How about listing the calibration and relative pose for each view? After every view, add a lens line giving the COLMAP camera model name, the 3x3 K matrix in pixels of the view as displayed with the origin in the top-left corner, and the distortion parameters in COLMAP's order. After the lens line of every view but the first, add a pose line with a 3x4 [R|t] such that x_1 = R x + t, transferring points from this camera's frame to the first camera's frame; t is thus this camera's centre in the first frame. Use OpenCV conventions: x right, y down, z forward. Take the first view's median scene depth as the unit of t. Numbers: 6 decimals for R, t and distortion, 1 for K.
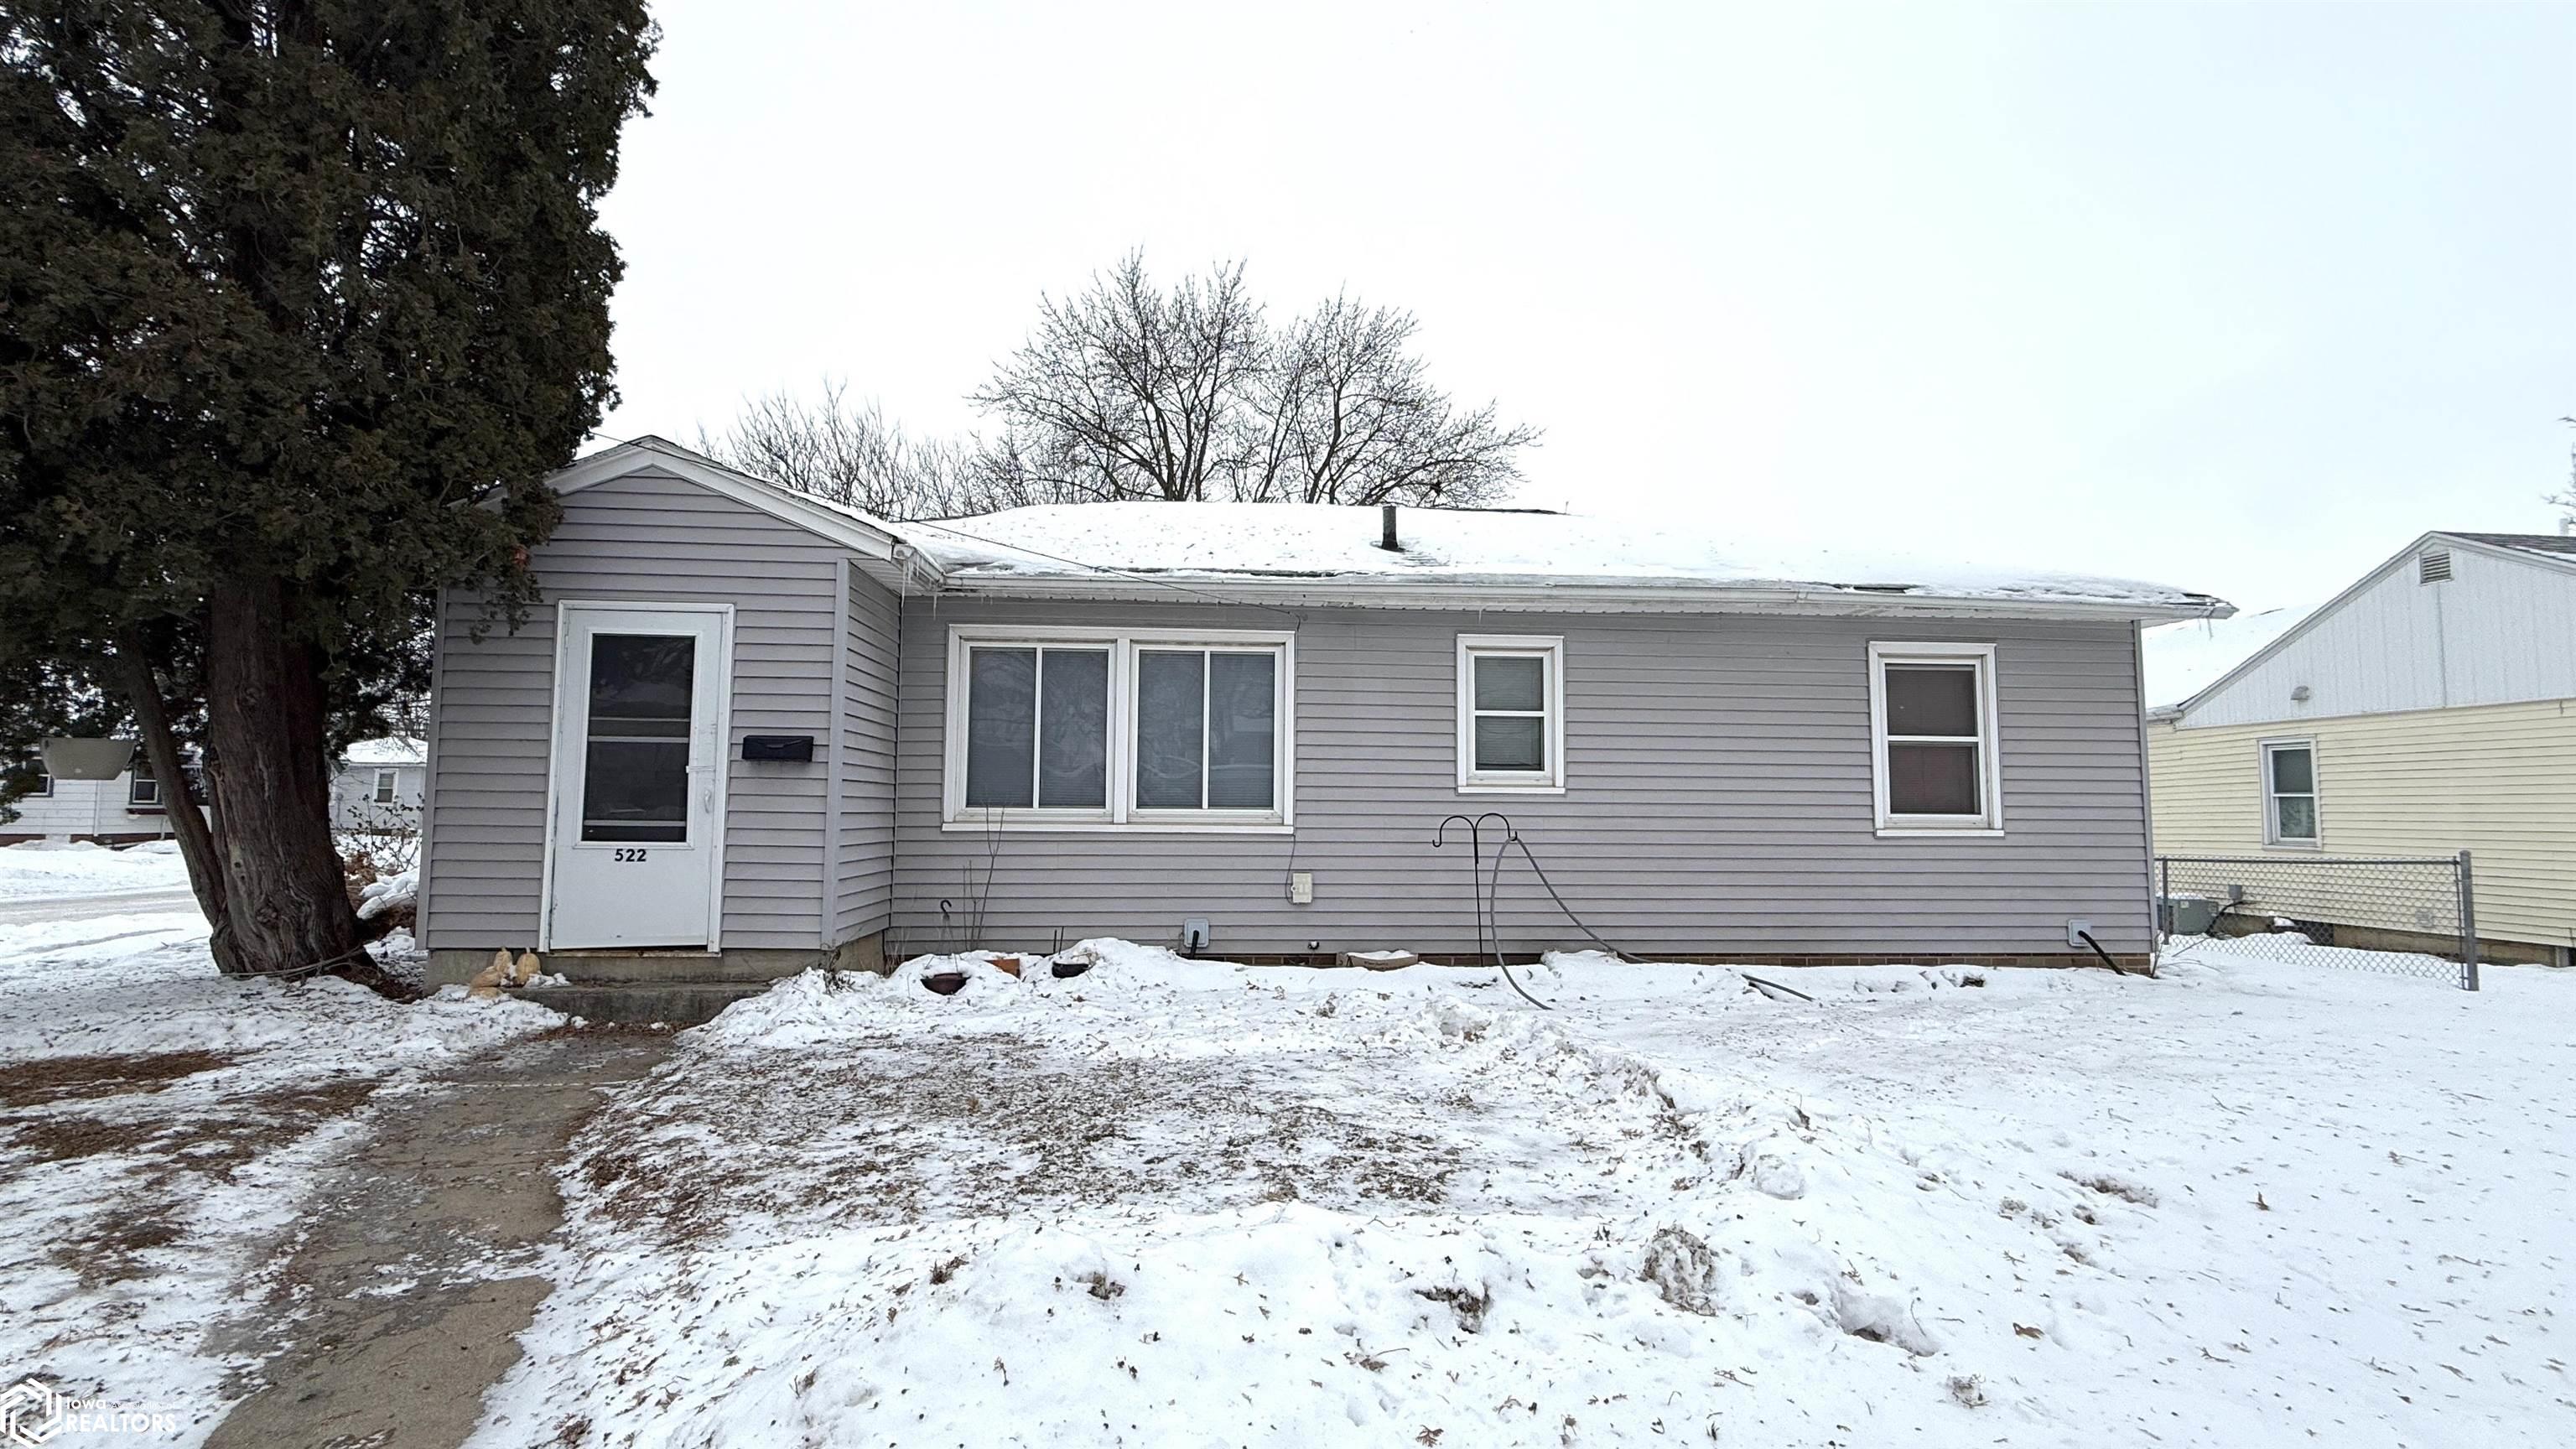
lens RADIAL K [[1124.0, 0, 1283.4], [0, 1124.0, 729.5], [0, 0, 1]] dist [-0.002095, 0.000237]
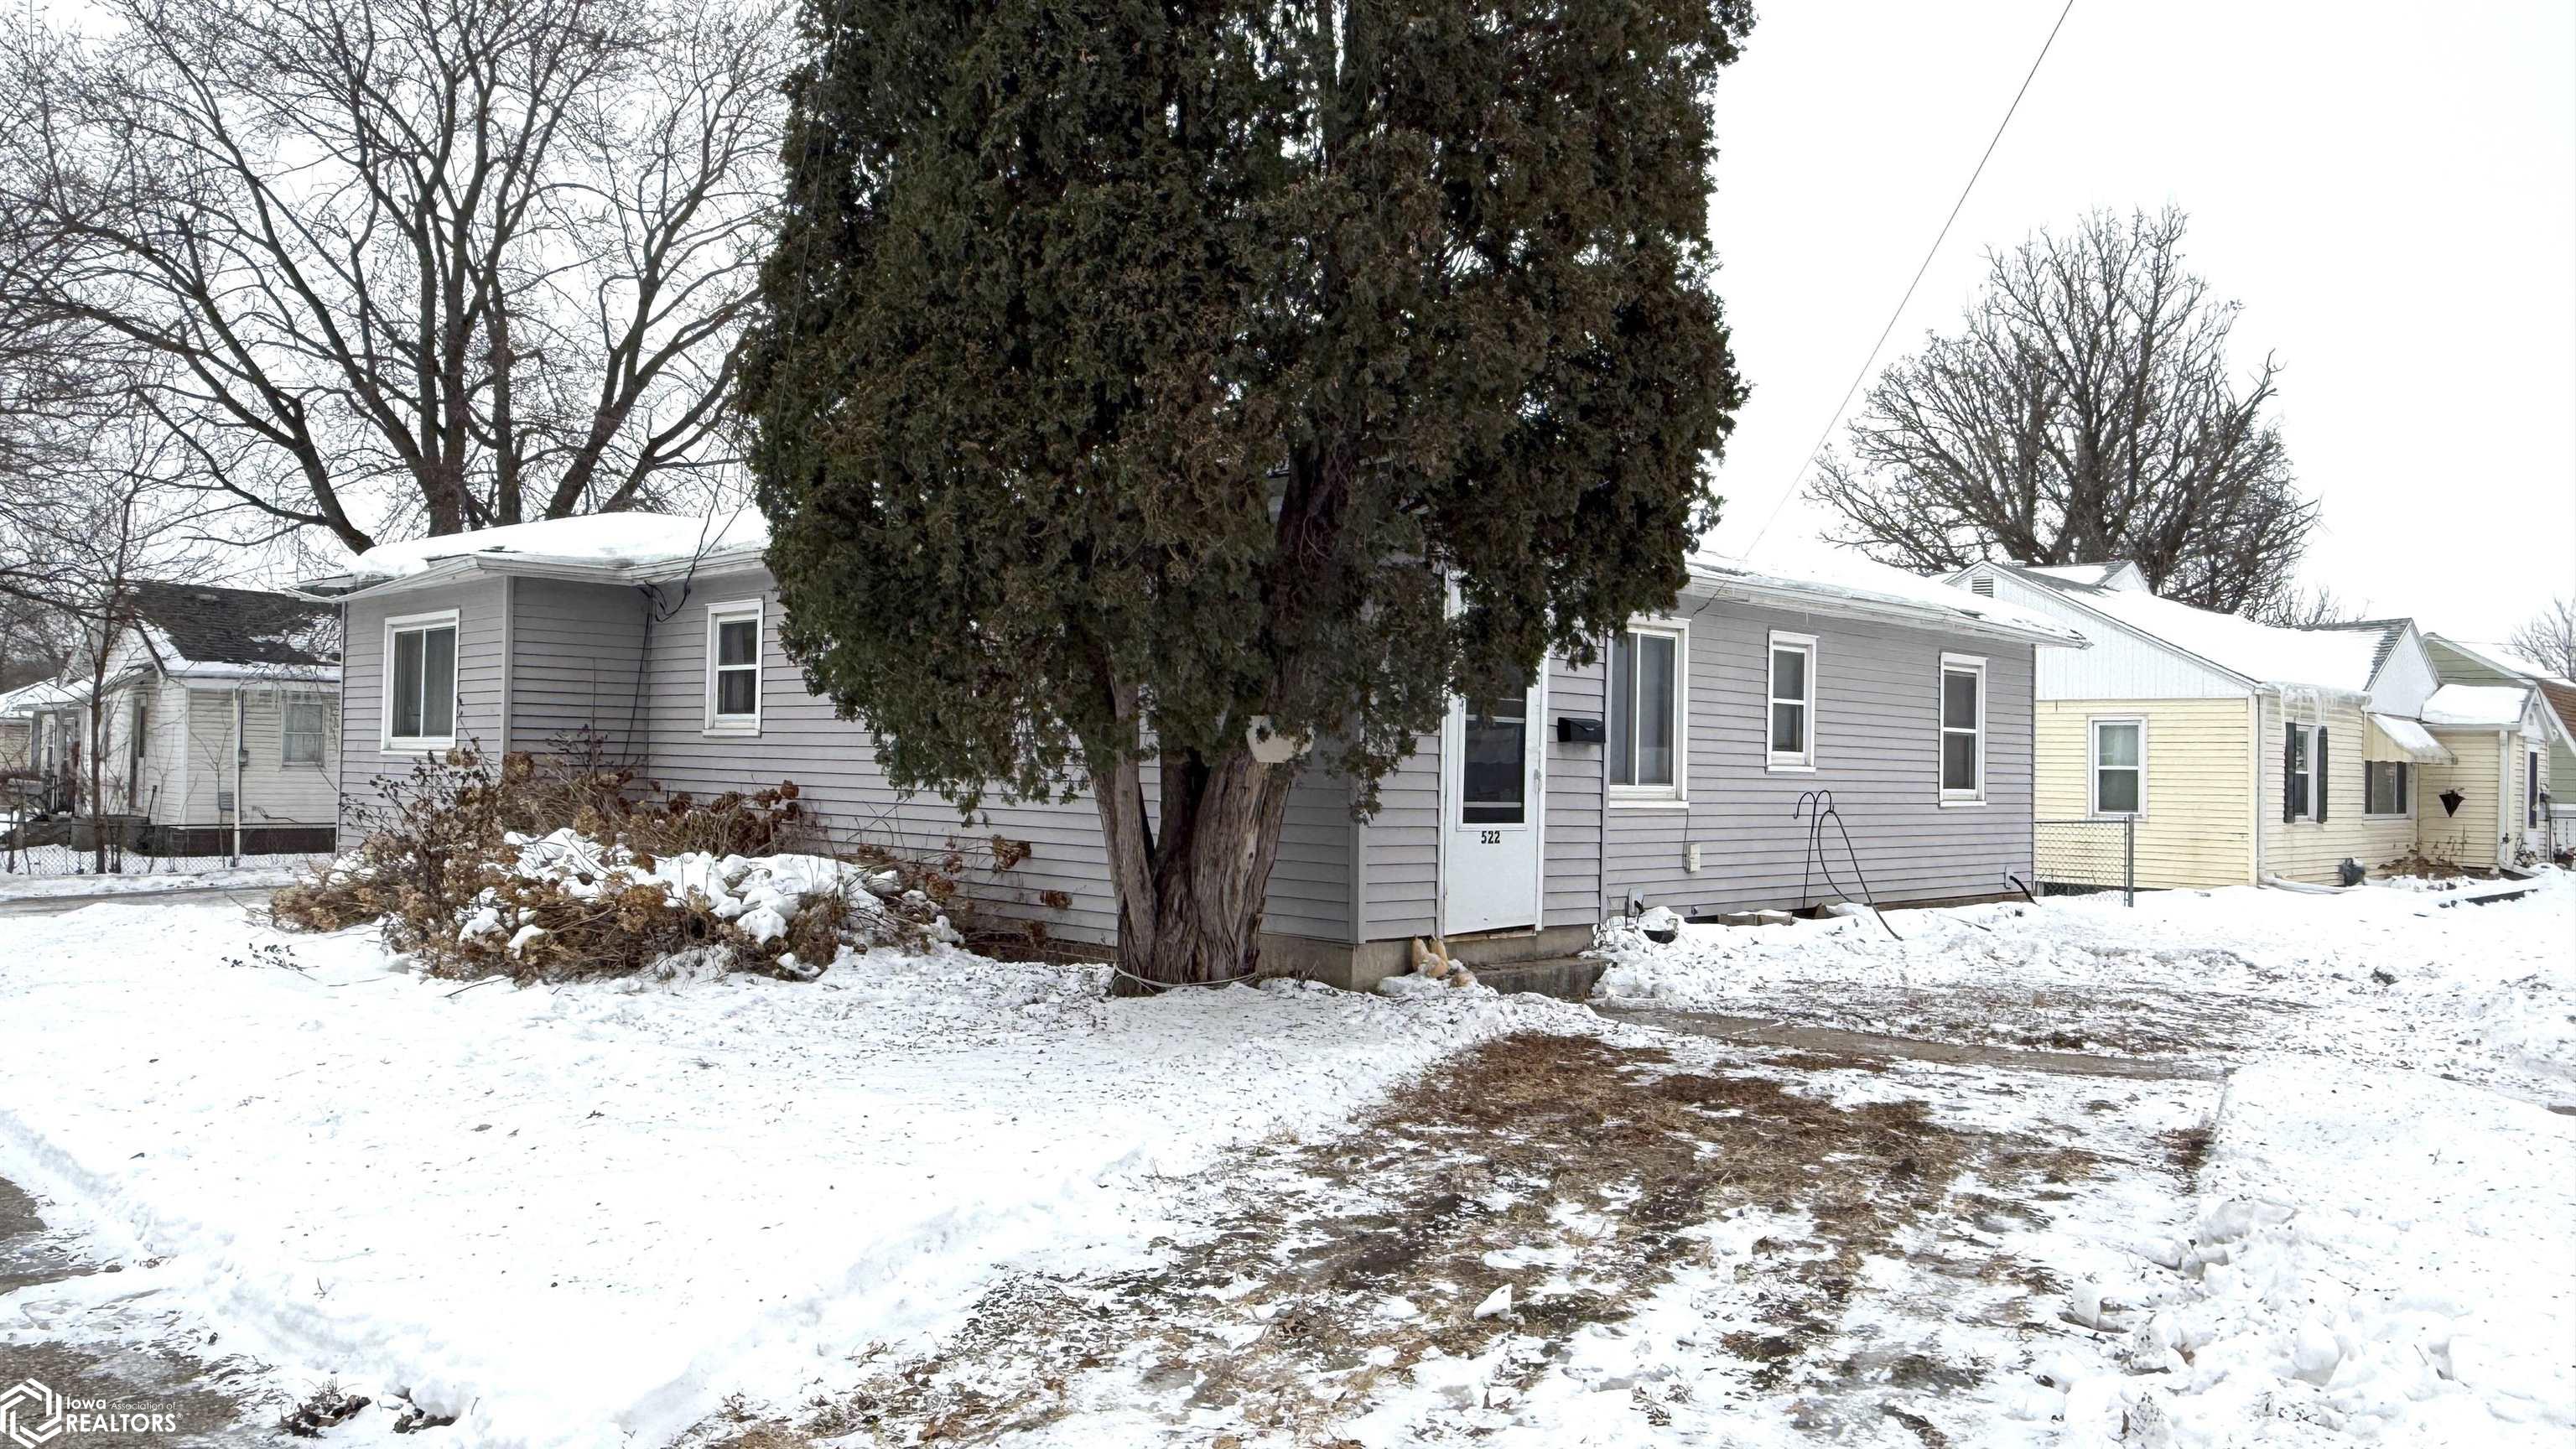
lens RADIAL K [[1803.7, 0, 1283.2], [0, 1803.7, 725.8], [0, 0, 1]] dist [-0.013047, -0.001432]
pose [[0.757067, 0.022708, 0.652943, -1.425064], [-0.060262, 0.997563, 0.035178, -0.023822], [-0.650552, -0.065980, 0.756590, -0.054140]]
